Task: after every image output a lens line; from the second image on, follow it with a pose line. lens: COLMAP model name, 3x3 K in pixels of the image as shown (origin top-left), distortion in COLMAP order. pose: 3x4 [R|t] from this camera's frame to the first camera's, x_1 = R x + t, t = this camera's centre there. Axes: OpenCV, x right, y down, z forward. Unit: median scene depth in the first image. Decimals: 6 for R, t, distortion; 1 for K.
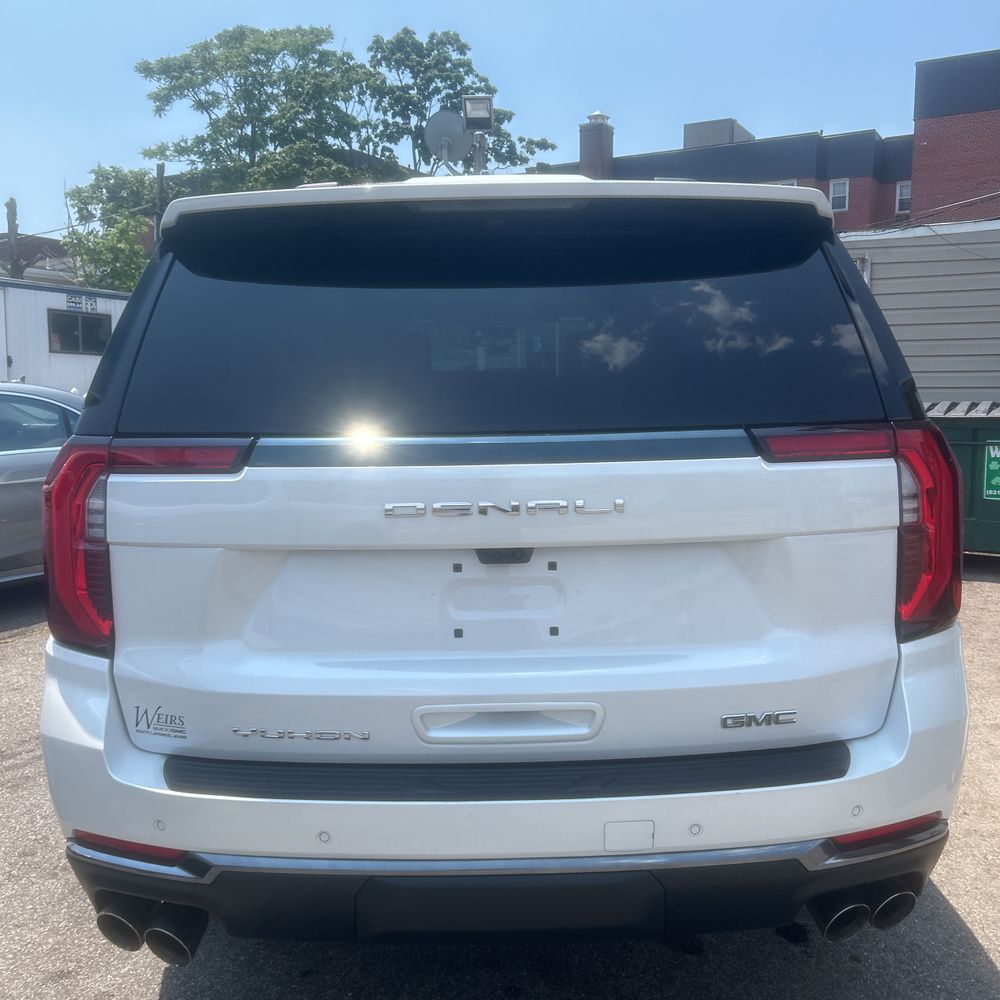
lens RADIAL K [[1012.7, 0, 504.9], [0, 1012.7, 497.1], [0, 0, 1]] dist [0.077920, -0.122159]
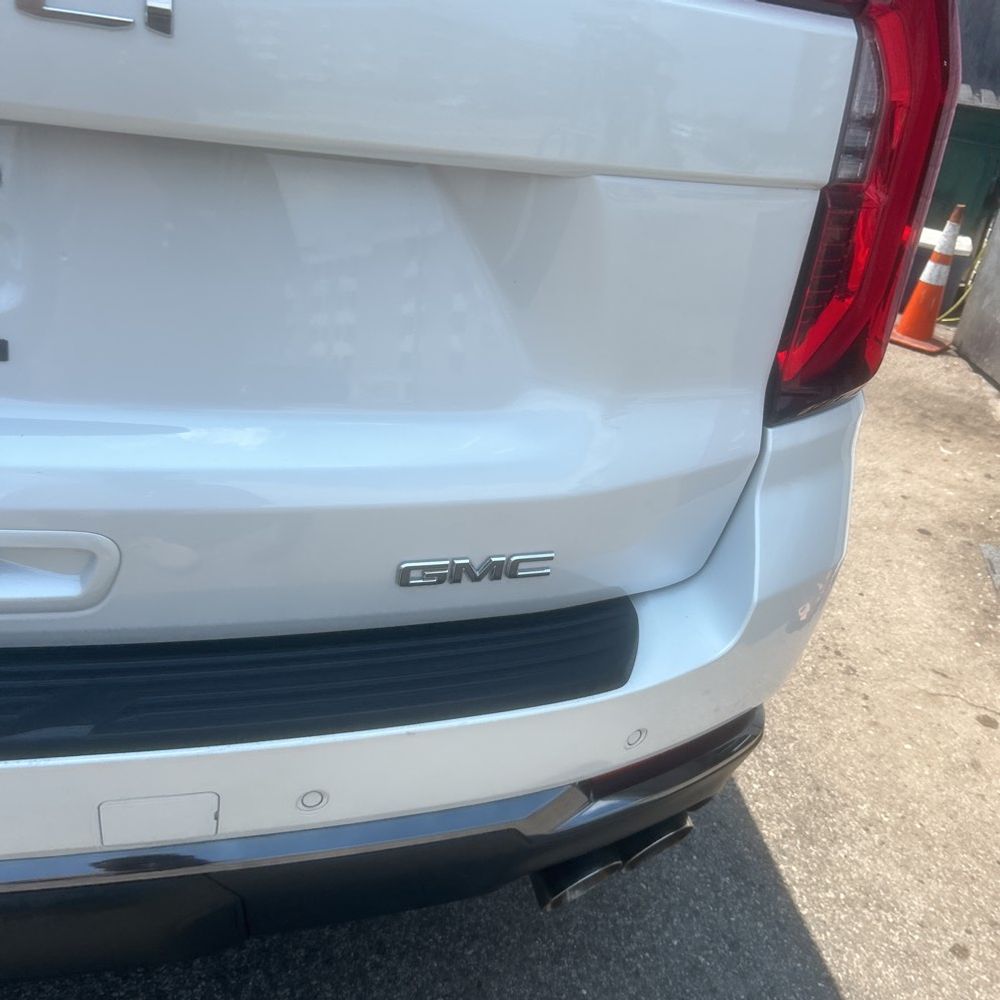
lens RADIAL K [[1012.7, 0, 504.9], [0, 1012.7, 497.1], [0, 0, 1]] dist [0.077920, -0.122159]
pose [[0.966394, 0.053165, 0.251509, 0.137298], [-0.134765, 0.937936, 0.319554, 0.032604], [-0.218910, -0.342710, 0.913580, 0.562062]]
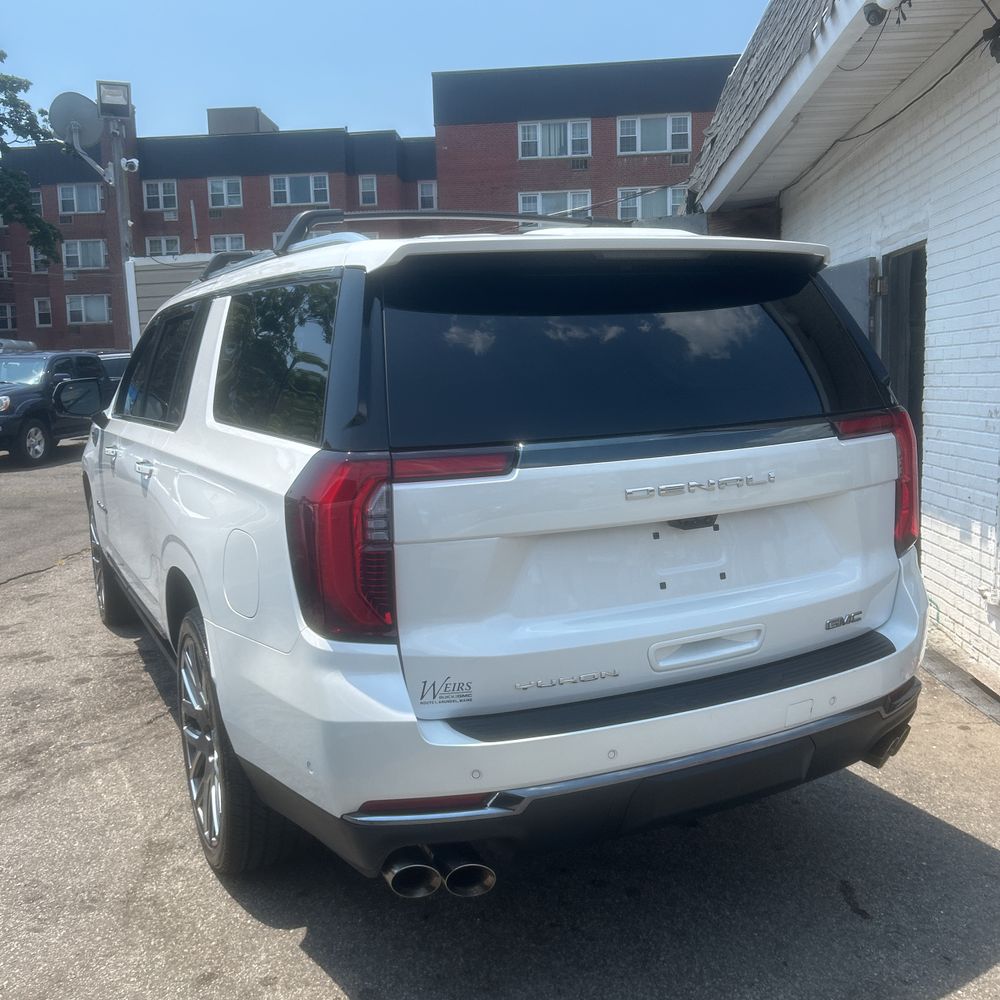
lens RADIAL K [[1013.6, 0, 482.3], [0, 1013.6, 485.9], [0, 0, 1]] dist [0.050027, -0.035508]
pose [[0.904020, -0.077178, 0.420465, -0.770510], [0.075824, 0.996921, 0.019962, -0.035137], [-0.420711, 0.013835, 0.907089, -0.079141]]
